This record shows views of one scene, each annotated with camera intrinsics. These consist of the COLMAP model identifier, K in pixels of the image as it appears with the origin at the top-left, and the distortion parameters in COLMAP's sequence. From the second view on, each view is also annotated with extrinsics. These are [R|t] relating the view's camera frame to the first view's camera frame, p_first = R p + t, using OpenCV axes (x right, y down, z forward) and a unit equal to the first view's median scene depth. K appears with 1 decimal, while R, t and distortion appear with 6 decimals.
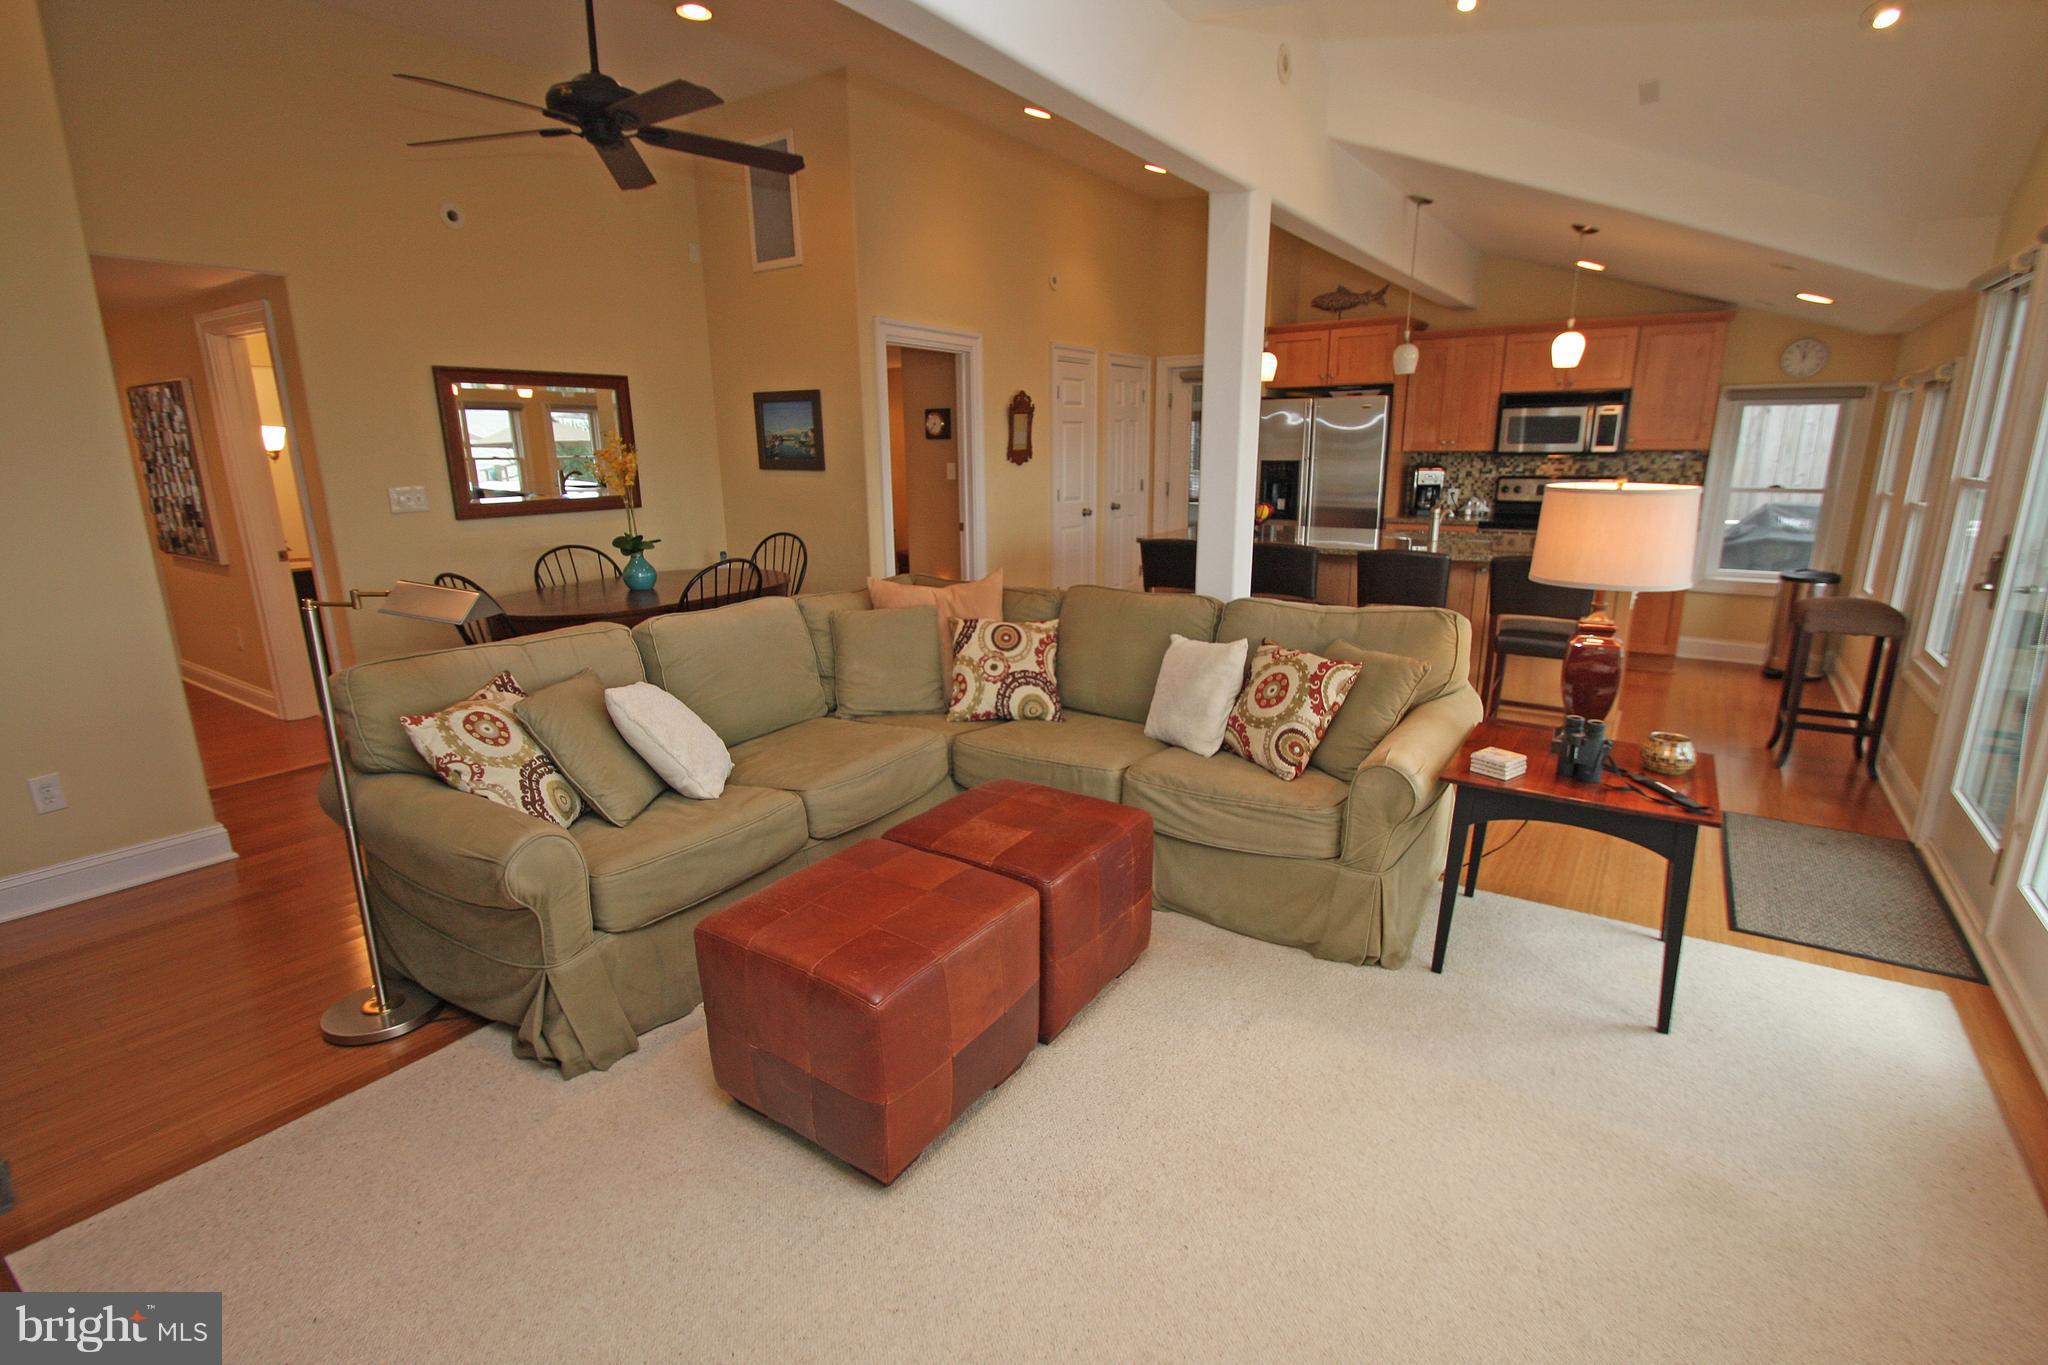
lens RADIAL K [[961.9, 0, 1036.5], [0, 961.9, 691.0], [0, 0, 1]] dist [0.018731, -0.020300]
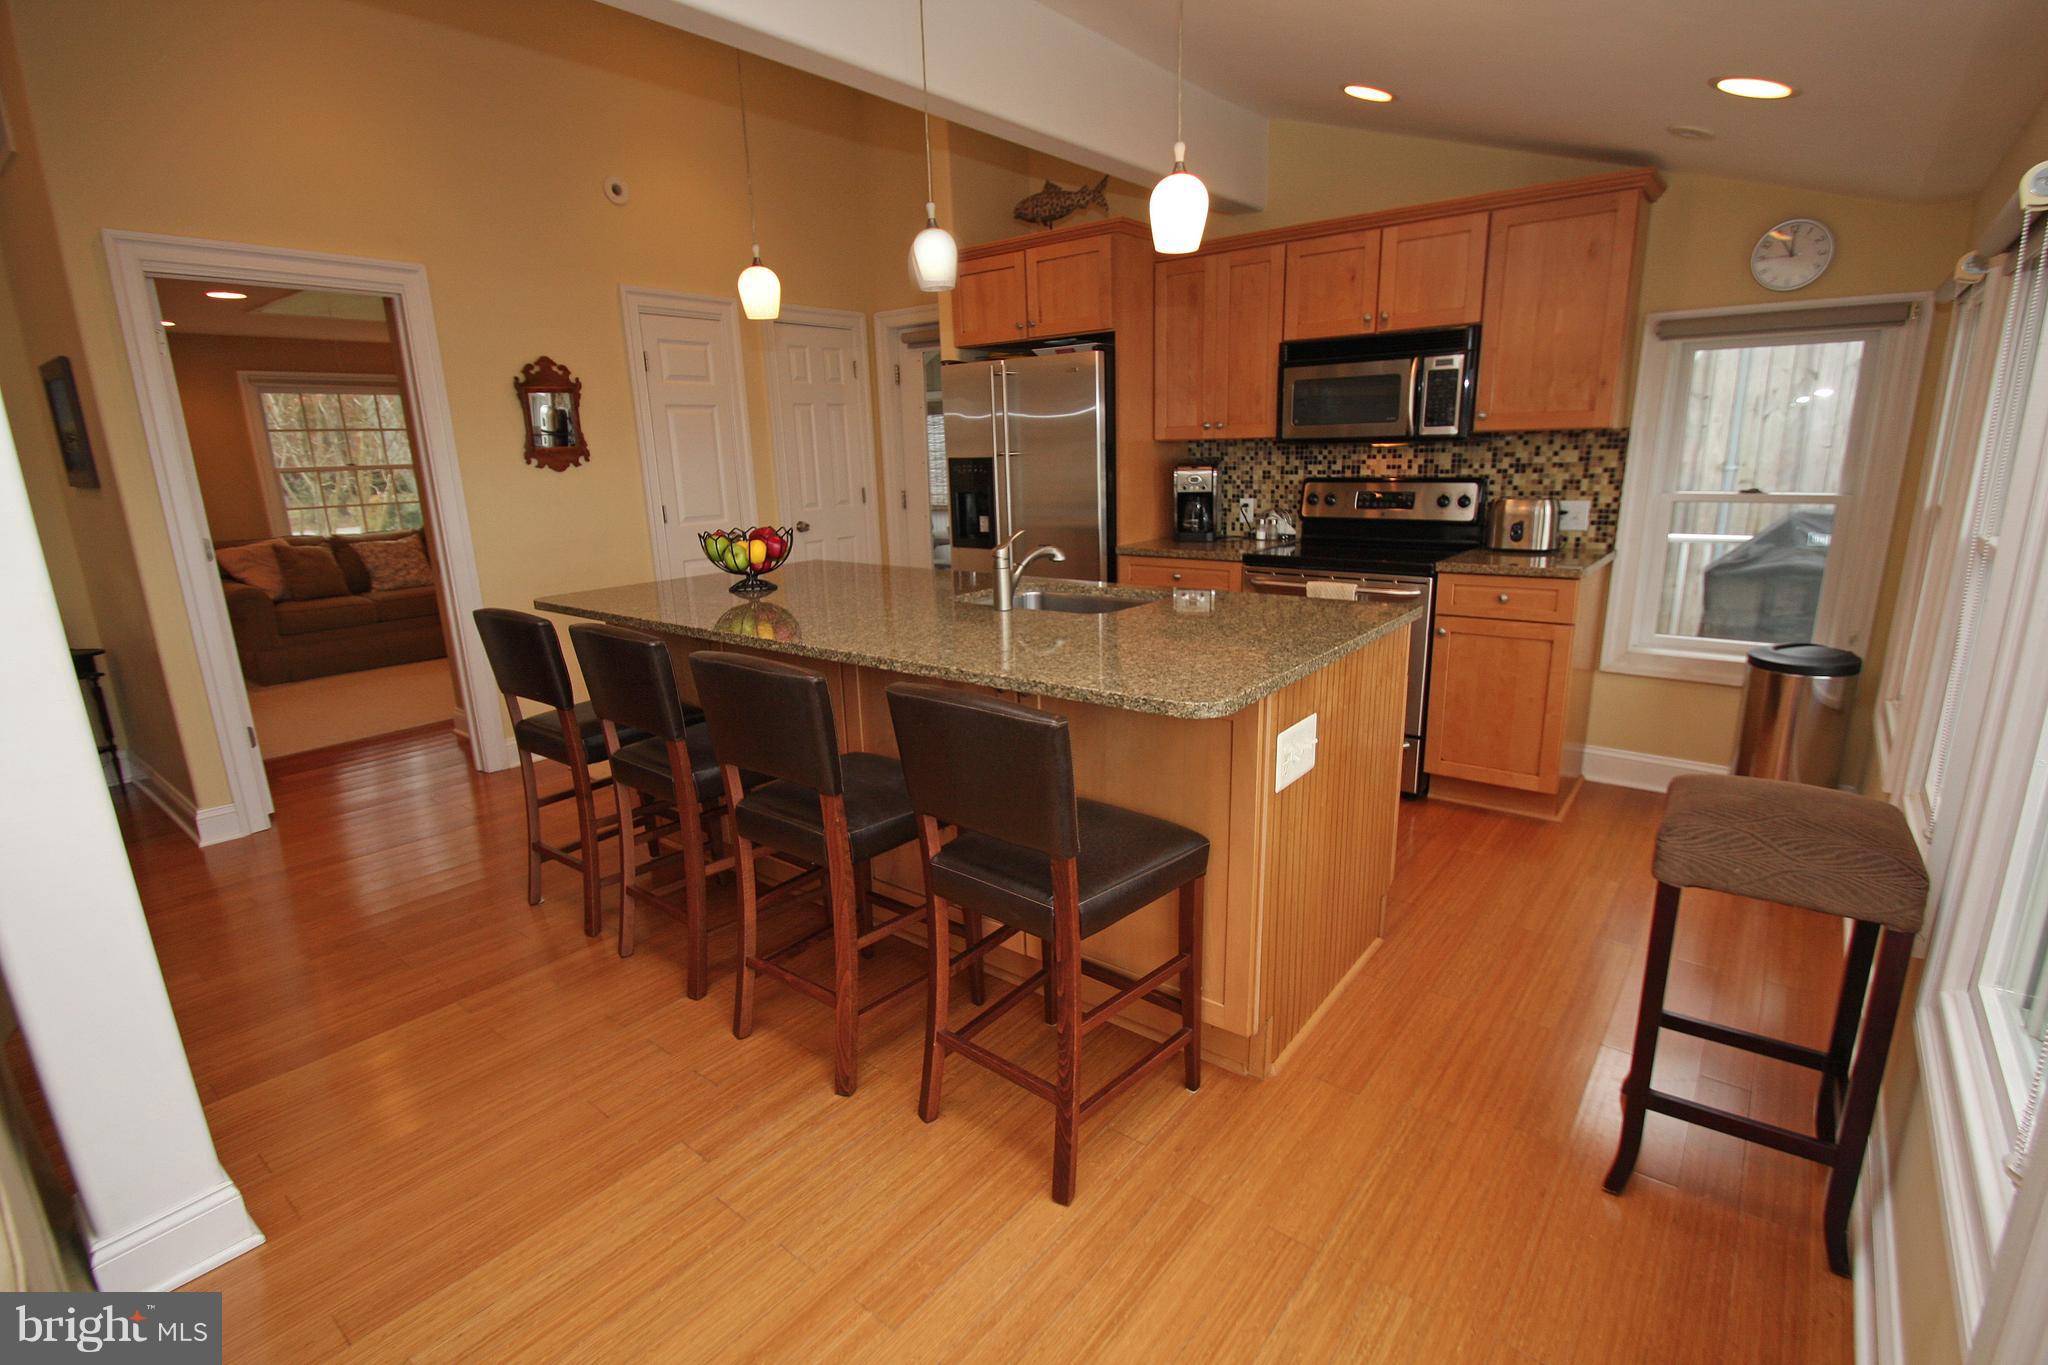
lens RADIAL K [[953.8, 0, 1032.4], [0, 953.8, 690.2], [0, 0, 1]] dist [0.012901, -0.017017]
pose [[0.996121, 0.005463, -0.087819, 0.392539], [-0.005177, 0.999981, 0.003482, -0.094849], [0.087837, -0.003014, 0.996130, 0.403852]]
